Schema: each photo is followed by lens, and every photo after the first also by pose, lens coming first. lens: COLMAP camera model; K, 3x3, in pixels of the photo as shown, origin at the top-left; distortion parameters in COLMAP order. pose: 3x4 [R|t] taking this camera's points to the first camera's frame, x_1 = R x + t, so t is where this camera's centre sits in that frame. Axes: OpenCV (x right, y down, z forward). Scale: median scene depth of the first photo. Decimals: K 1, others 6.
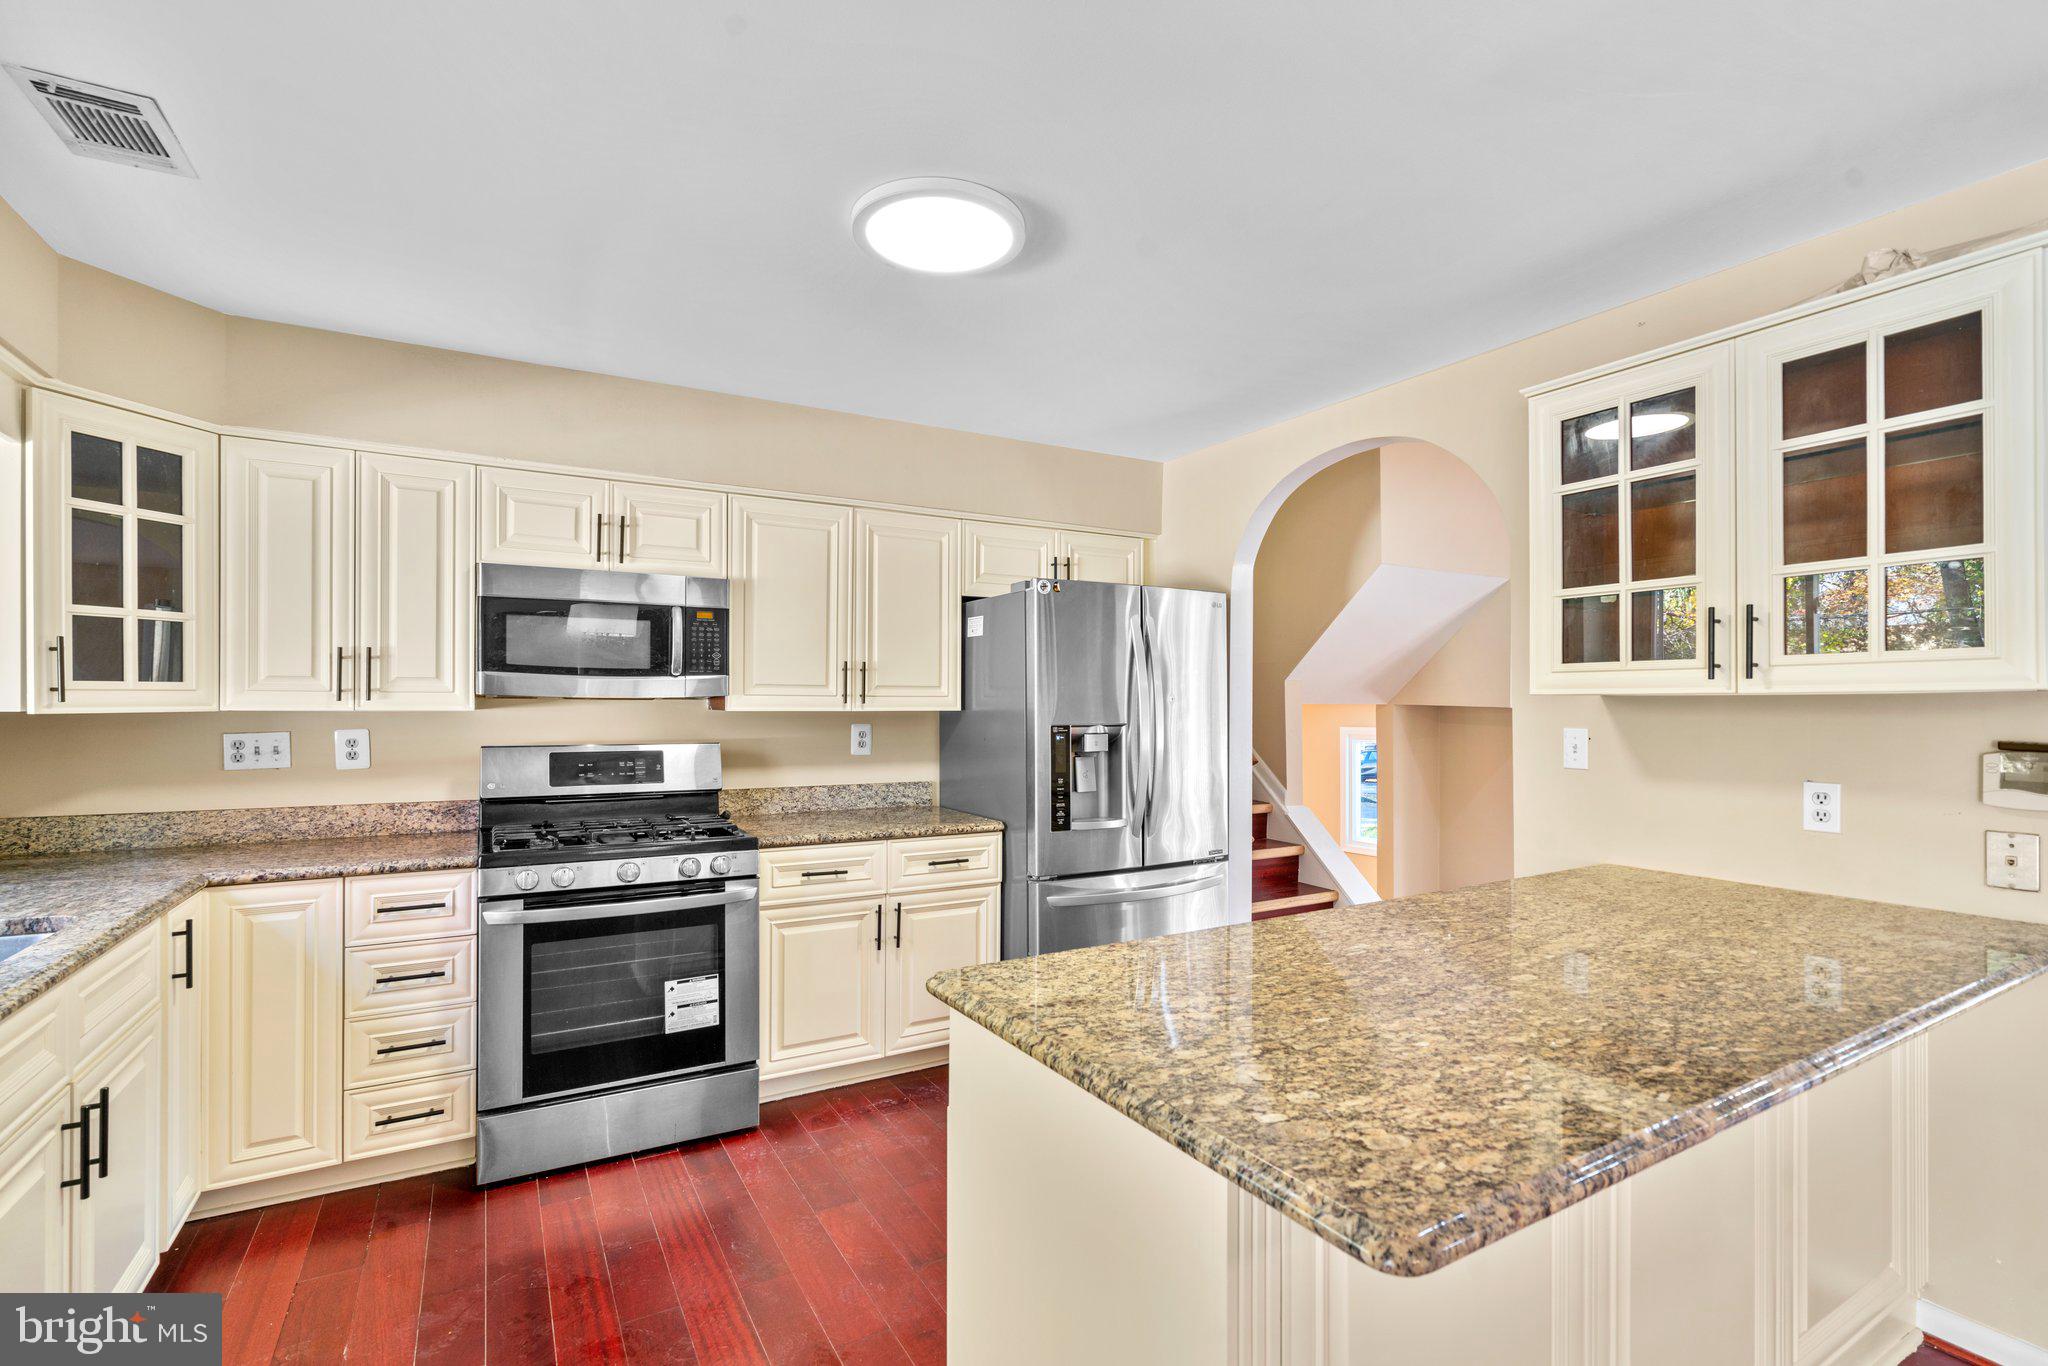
lens RADIAL K [[938.6, 0, 1027.7], [0, 938.6, 701.7], [0, 0, 1]] dist [-0.008926, 0.005185]
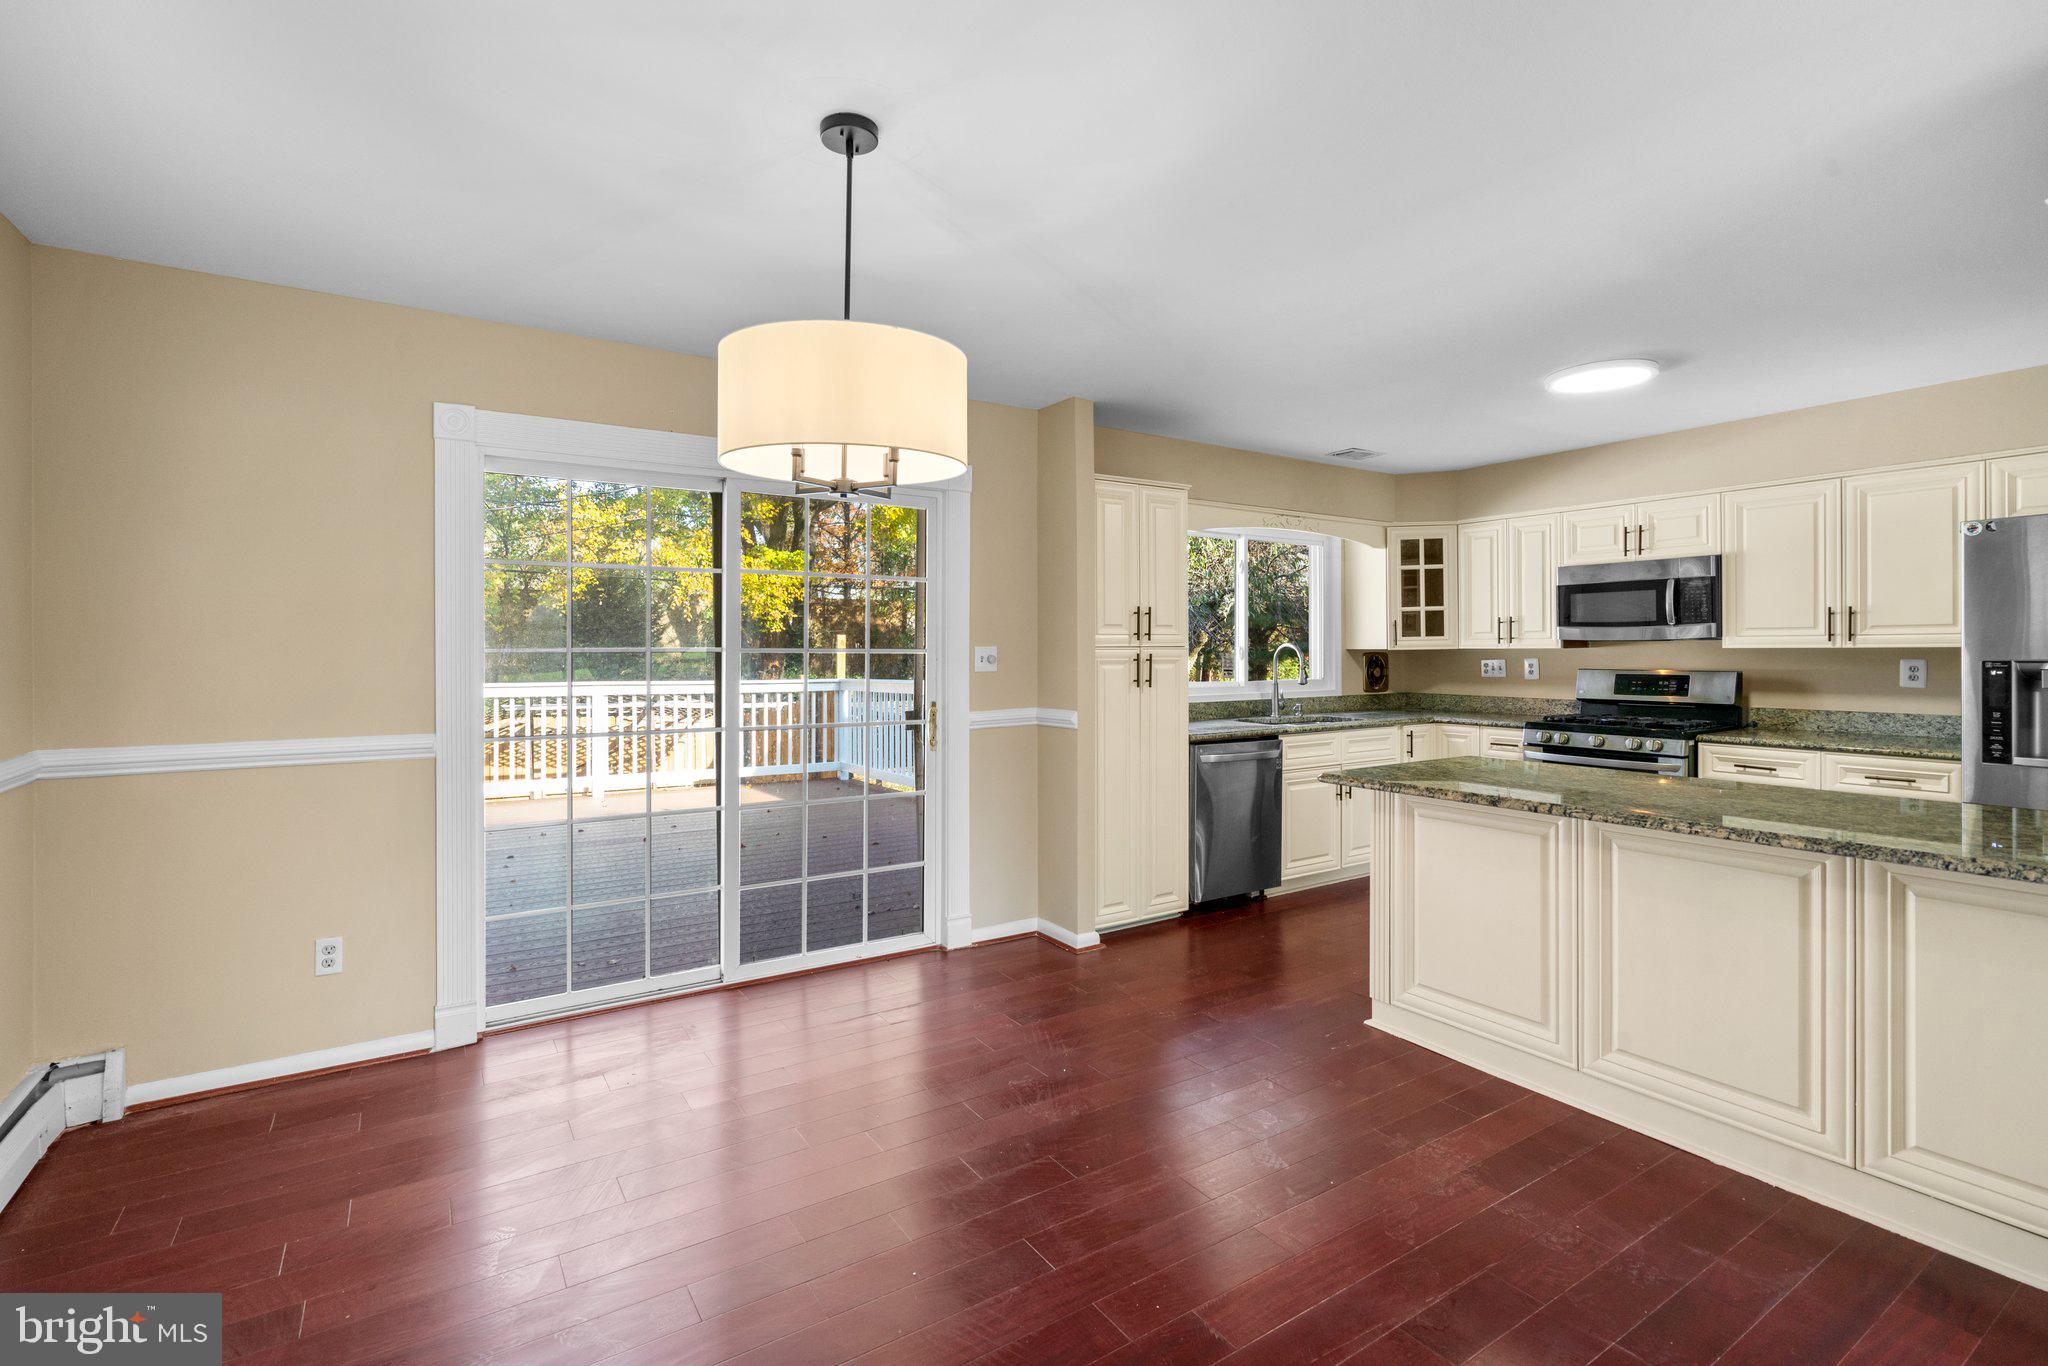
lens RADIAL K [[938.6, 0, 1016.9], [0, 938.6, 649.5], [0, 0, 1]] dist [-0.008926, 0.005185]
pose [[0.046302, -0.003510, -0.998921, 1.214689], [0.008164, 0.999962, -0.003135, 0.009251], [0.998894, -0.008010, 0.046329, -0.141197]]
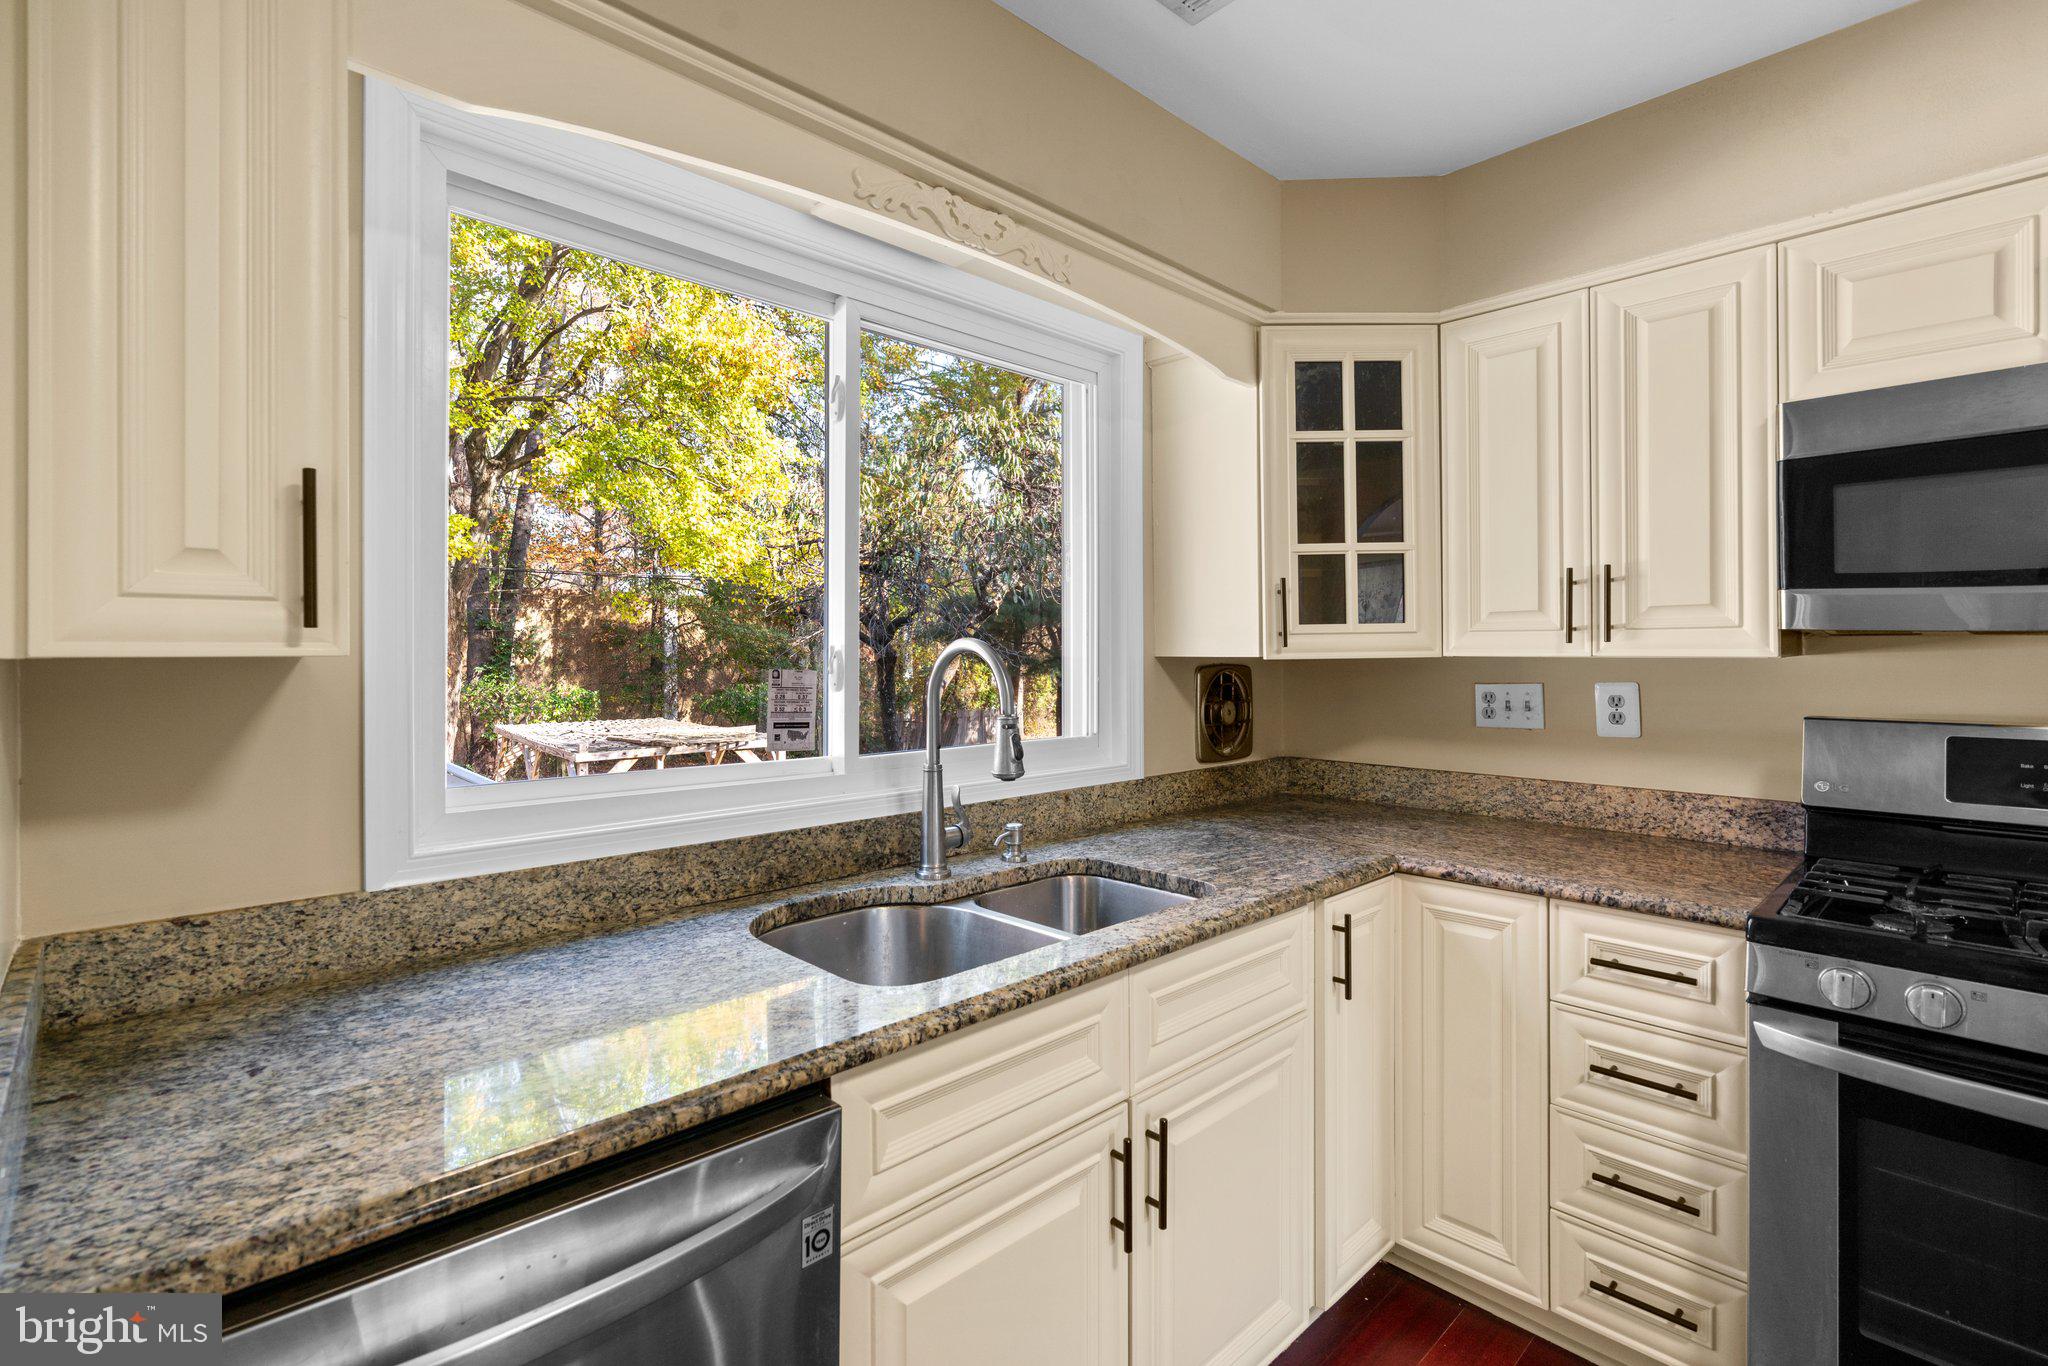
lens RADIAL K [[938.6, 0, 1026.6], [0, 938.6, 650.4], [0, 0, 1]] dist [-0.008926, 0.005185]
pose [[0.233121, -0.005550, -0.972432, -0.130939], [0.006542, 0.999970, -0.004139, 0.004986], [0.972426, -0.005397, 0.233151, 0.413913]]
